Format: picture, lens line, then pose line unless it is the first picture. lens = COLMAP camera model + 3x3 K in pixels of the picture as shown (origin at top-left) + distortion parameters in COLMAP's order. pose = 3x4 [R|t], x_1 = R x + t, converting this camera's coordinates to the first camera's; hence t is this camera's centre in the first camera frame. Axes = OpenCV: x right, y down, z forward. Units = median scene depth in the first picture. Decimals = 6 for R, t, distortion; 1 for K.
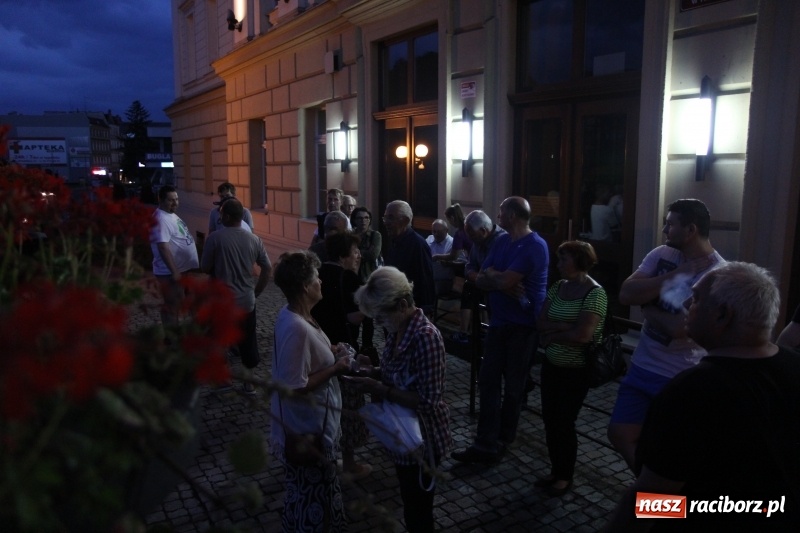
lens RADIAL K [[598.0, 0, 400.0], [0, 598.0, 266.5], [0, 0, 1]] dist [-0.082752, 0.004375]
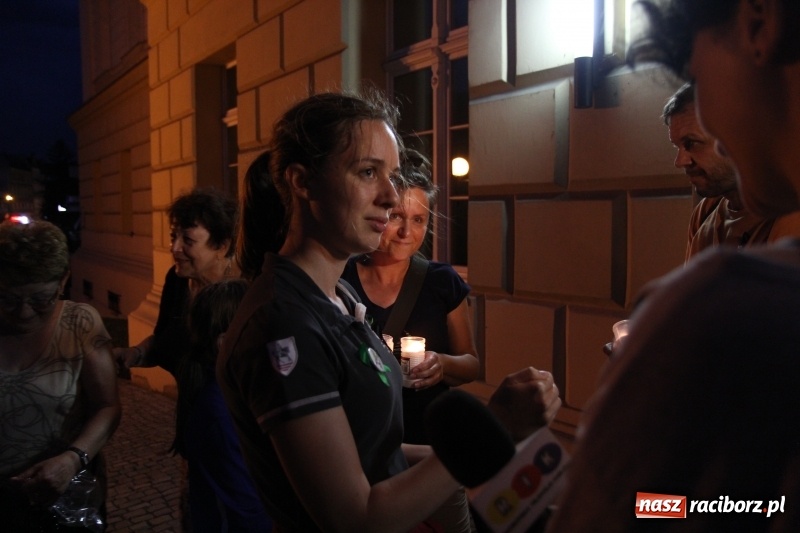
lens RADIAL K [[598.0, 0, 400.0], [0, 598.0, 266.5], [0, 0, 1]] dist [-0.082752, 0.004375]
pose [[0.994737, -0.025048, 0.099351, -0.131682], [0.032181, 0.996967, -0.070859, -0.046990], [-0.097275, 0.073683, 0.992526, 0.489677]]
